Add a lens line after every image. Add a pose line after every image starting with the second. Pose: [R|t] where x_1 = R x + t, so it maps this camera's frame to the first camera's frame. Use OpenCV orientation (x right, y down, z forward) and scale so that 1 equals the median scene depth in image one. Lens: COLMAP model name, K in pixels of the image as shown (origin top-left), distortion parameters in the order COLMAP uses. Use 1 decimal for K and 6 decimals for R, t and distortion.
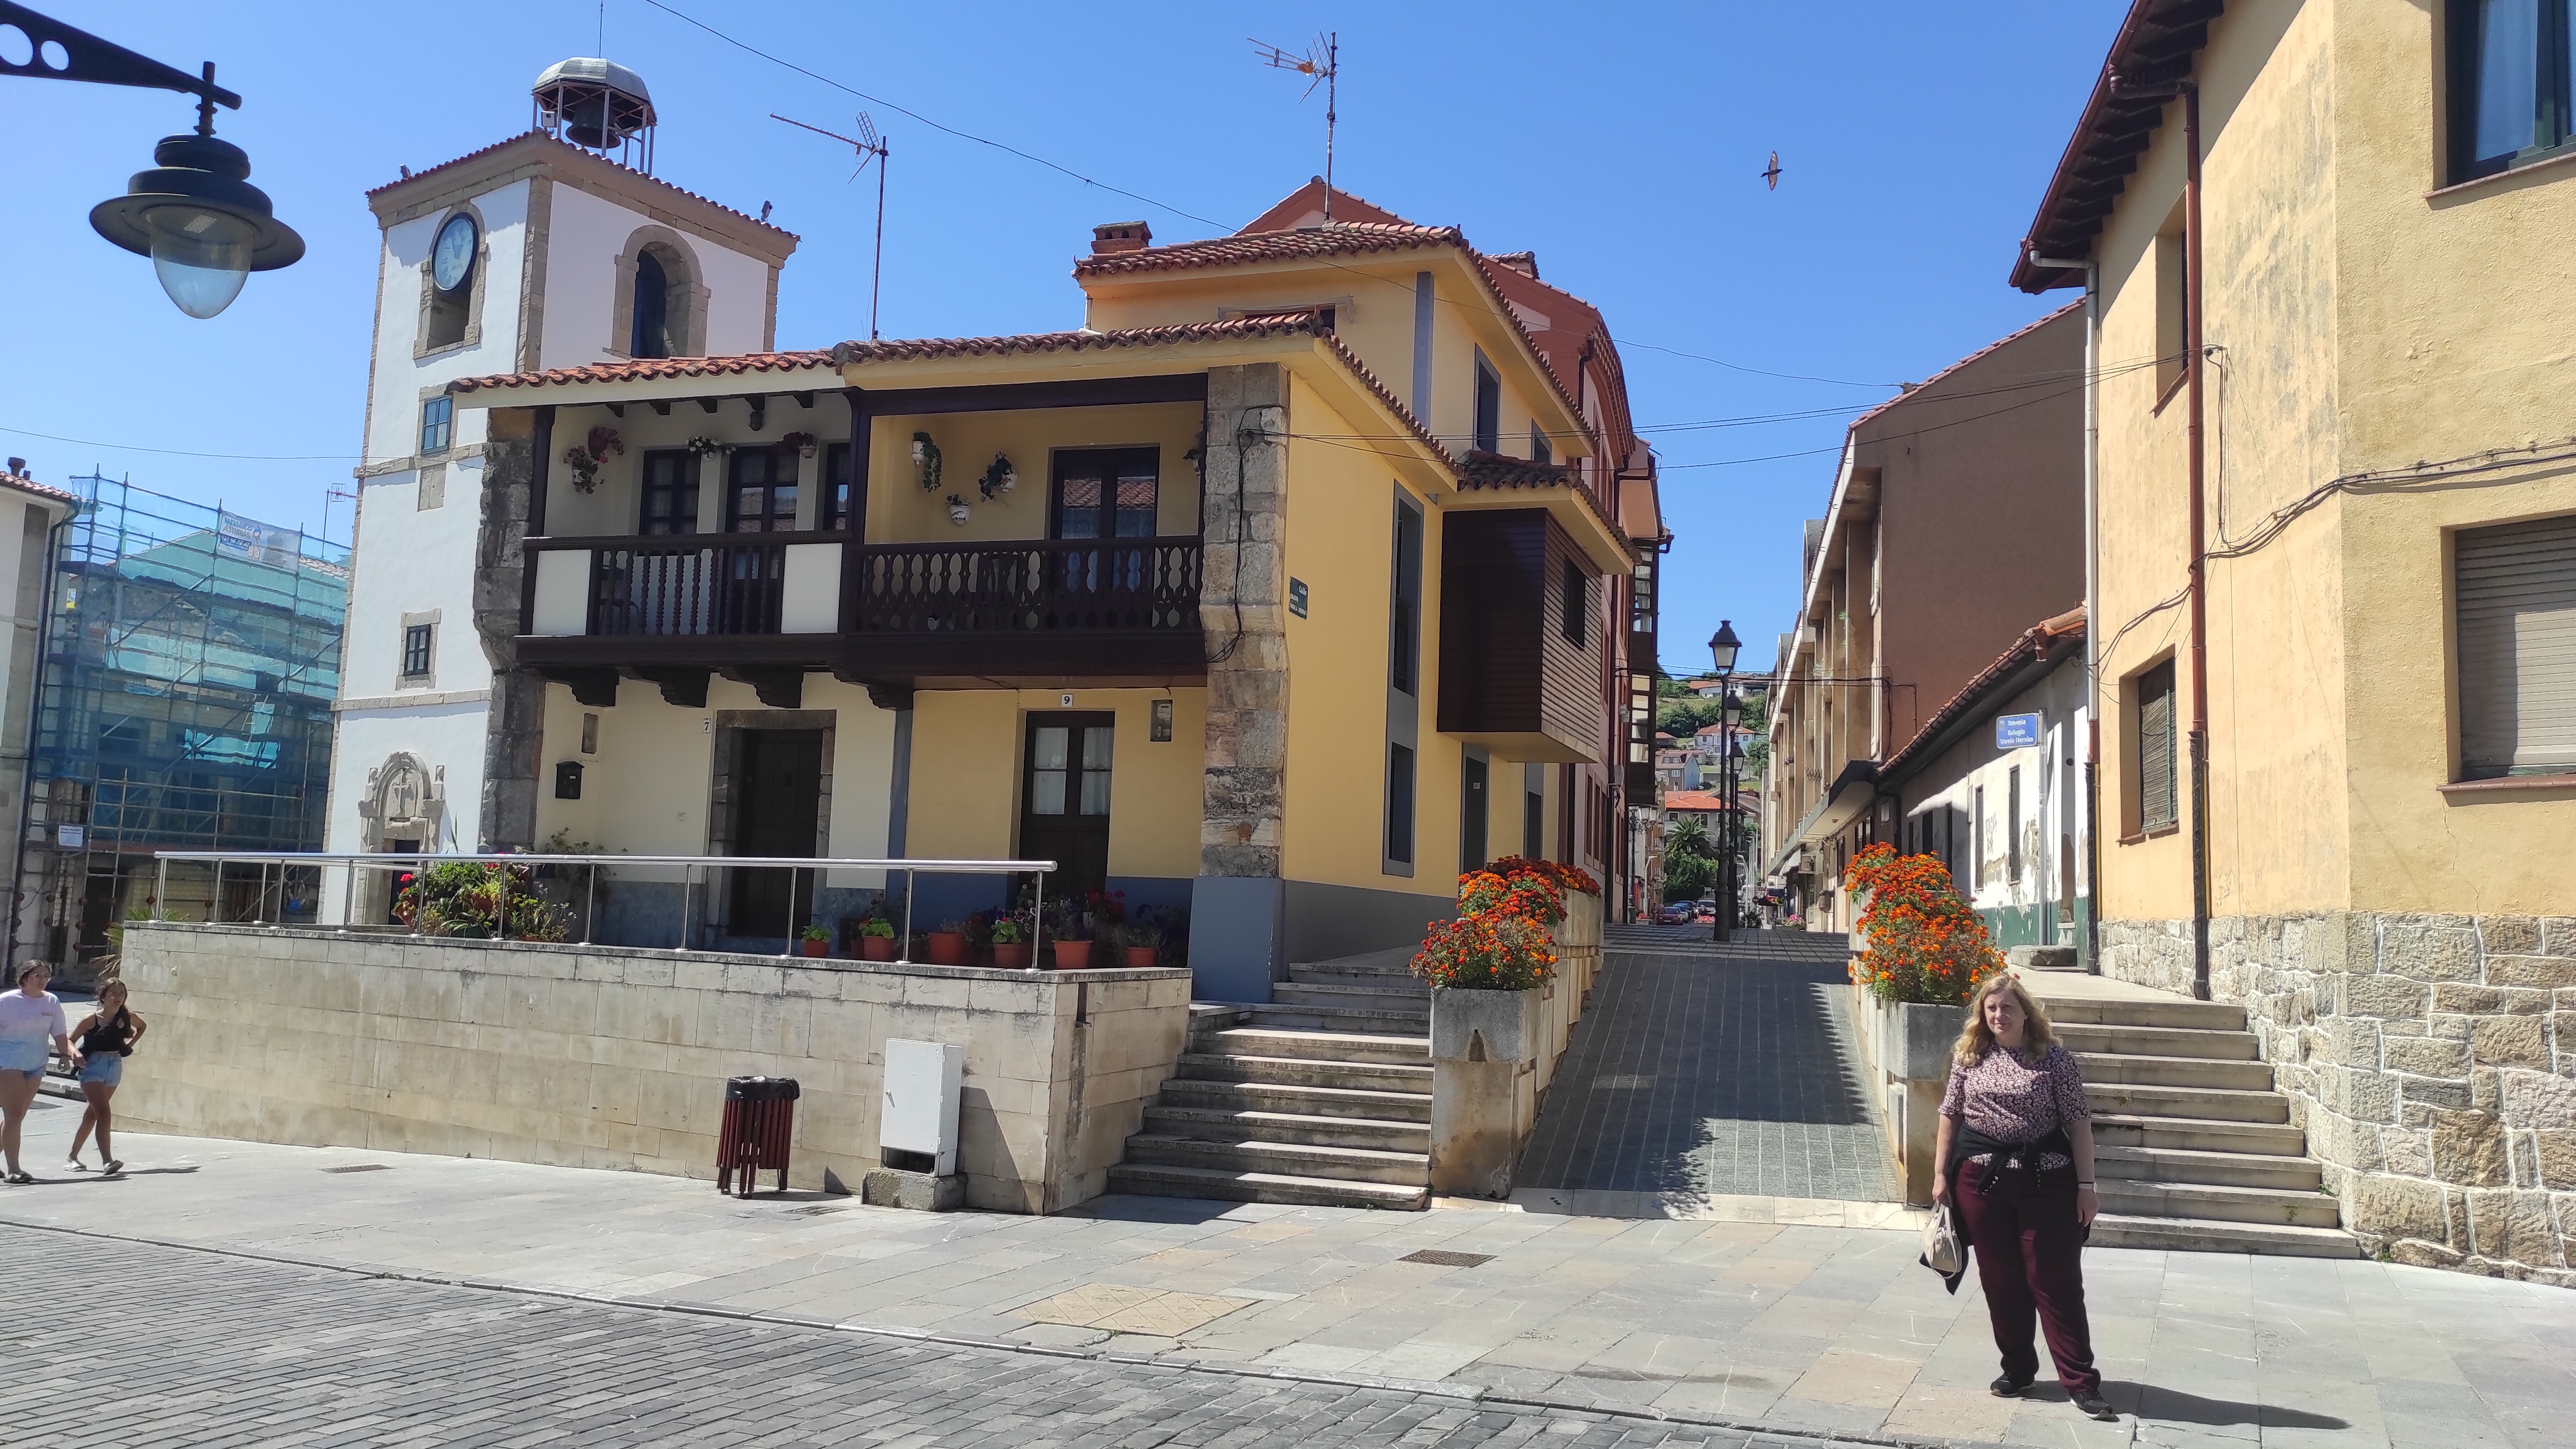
lens RADIAL K [[1902.2, 0, 1274.2], [0, 1902.2, 722.0], [0, 0, 1]] dist [0.090502, -0.103350]
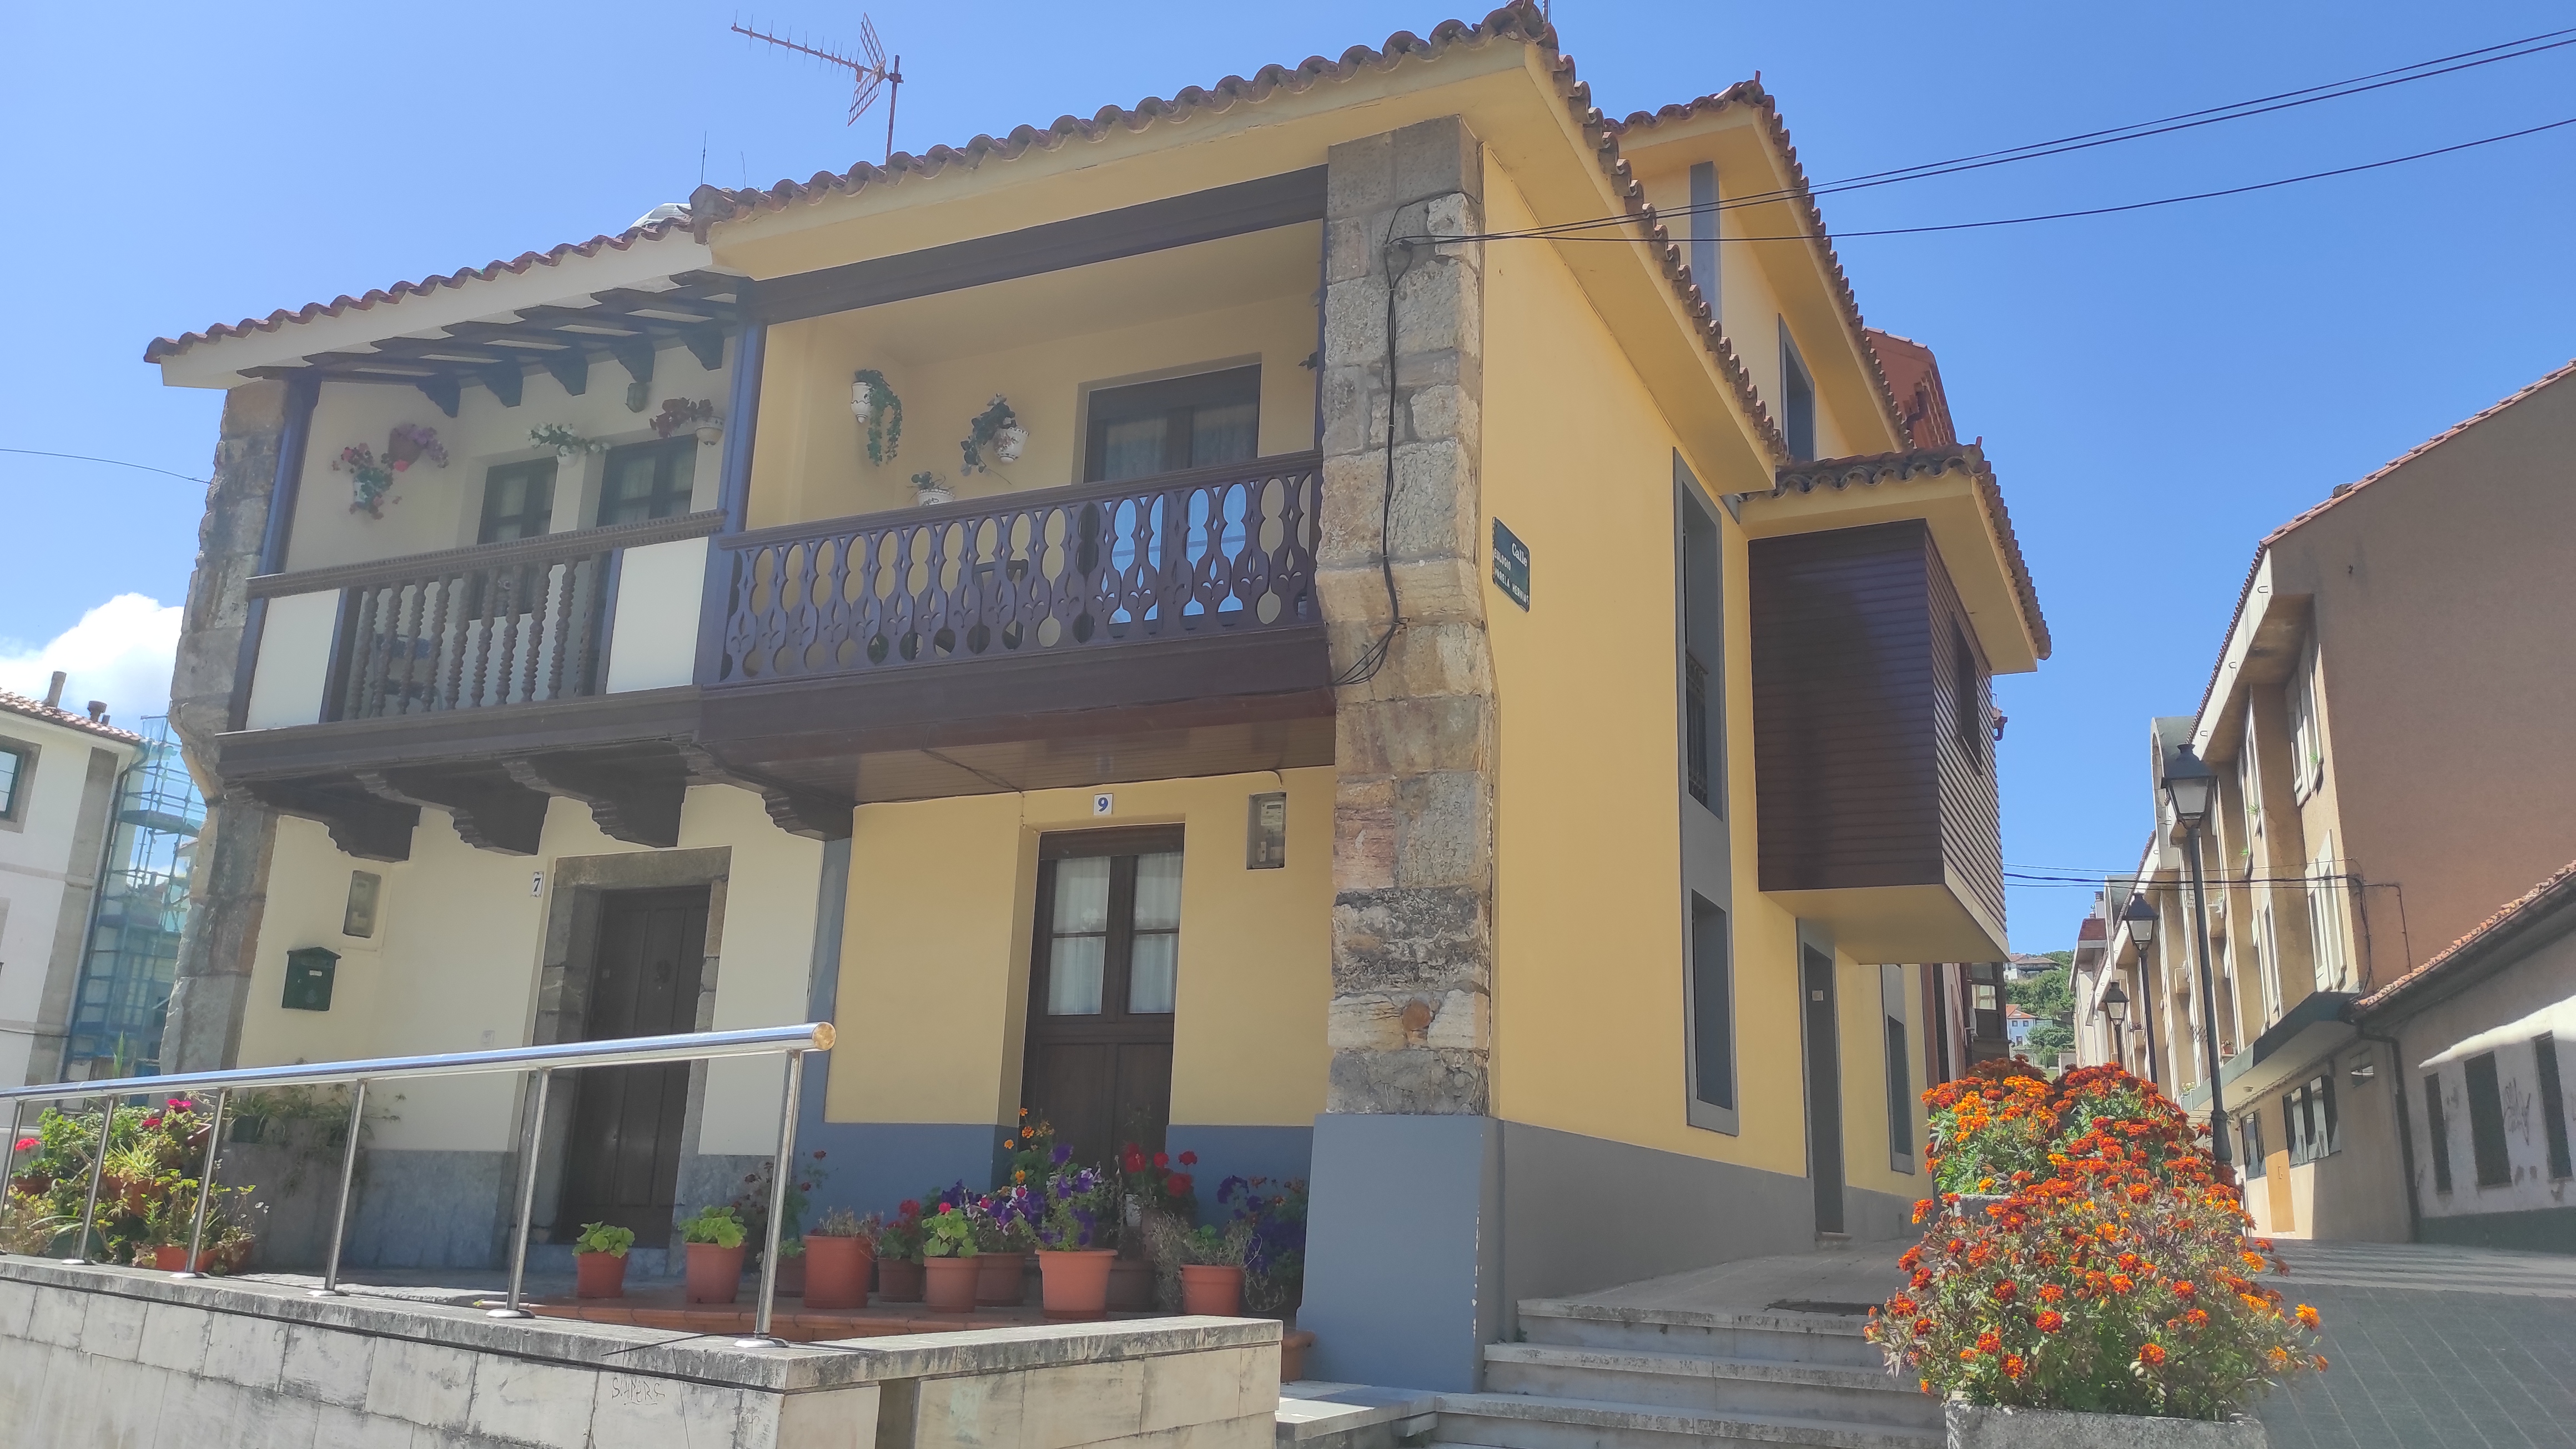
lens RADIAL K [[1902.2, 0, 1274.2], [0, 1902.2, 722.0], [0, 0, 1]] dist [0.090502, -0.103350]
pose [[0.992596, -0.032383, -0.117070, 0.007236], [0.014066, 0.987968, -0.154018, 0.049869], [0.120649, 0.151231, 0.981108, 0.439441]]
